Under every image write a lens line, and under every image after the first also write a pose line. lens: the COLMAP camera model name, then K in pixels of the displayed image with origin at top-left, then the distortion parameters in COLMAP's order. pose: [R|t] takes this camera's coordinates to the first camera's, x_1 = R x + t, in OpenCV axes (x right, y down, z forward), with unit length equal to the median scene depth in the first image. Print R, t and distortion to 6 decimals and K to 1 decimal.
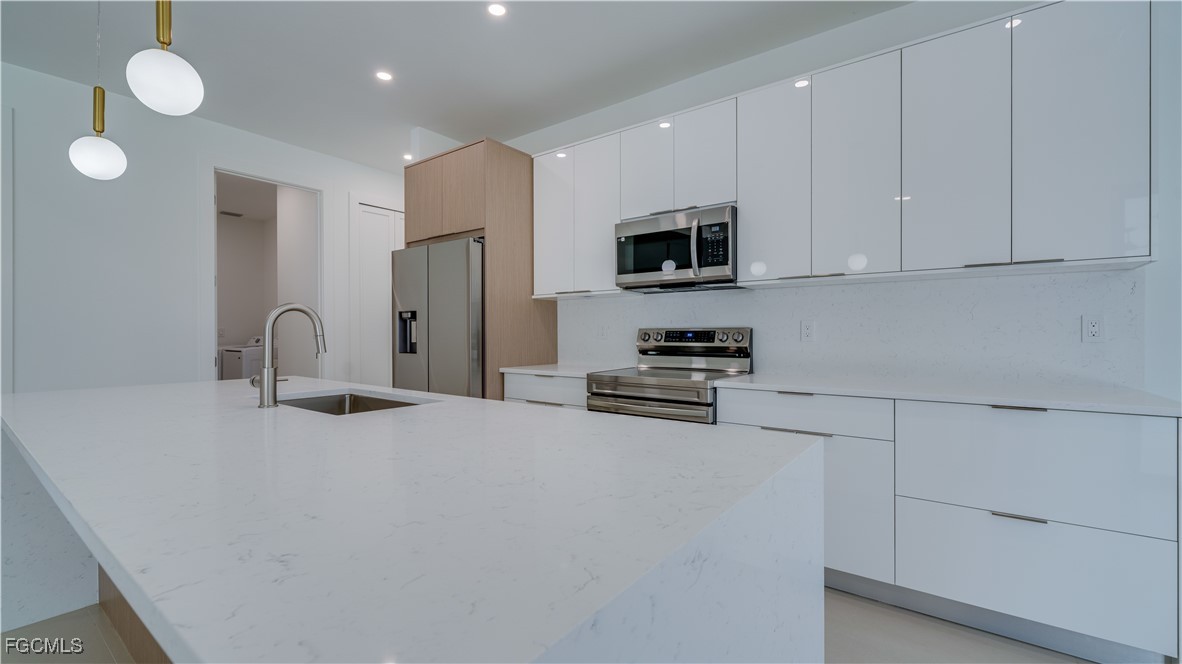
lens RADIAL K [[495.1, 0, 589.7], [0, 495.1, 336.5], [0, 0, 1]] dist [0.002172, 0.000447]
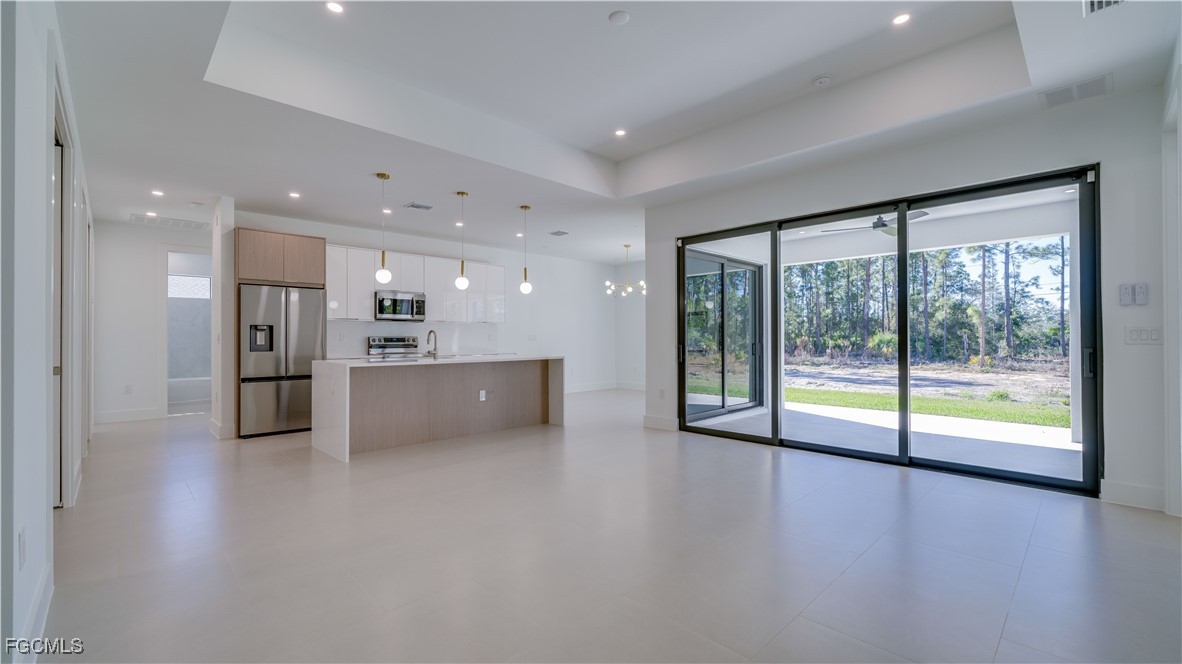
lens RADIAL K [[490.1, 0, 591.0], [0, 490.1, 332.0], [0, 0, 1]] dist [-0.001718, -0.000053]
pose [[0.147891, 0.014767, 0.988893, -2.100700], [0.010144, 0.999813, -0.016447, 0.009546], [-0.988952, 0.012463, 0.147713, -0.334975]]
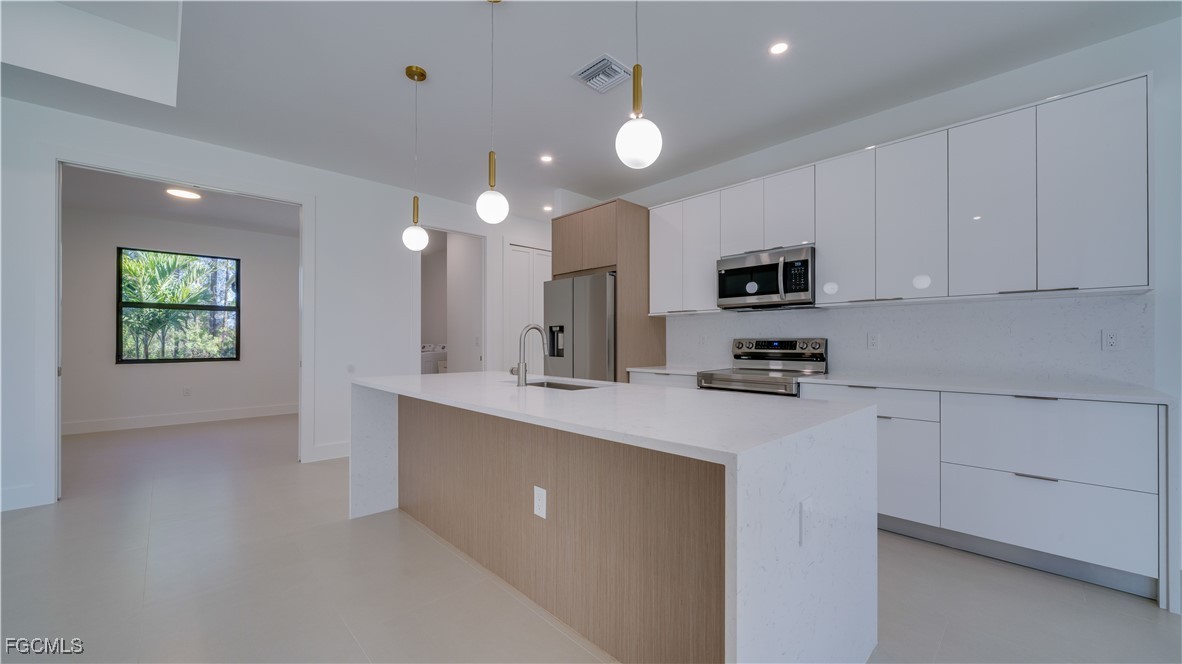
lens RADIAL K [[447.7, 0, 592.3], [0, 447.7, 342.9], [0, 0, 1]] dist [-0.001825, 0.000024]
pose [[0.987902, 0.002104, -0.155067, -0.093227], [-0.002681, 0.999990, -0.003512, -0.000368], [0.155059, 0.003885, 0.987898, -0.241850]]
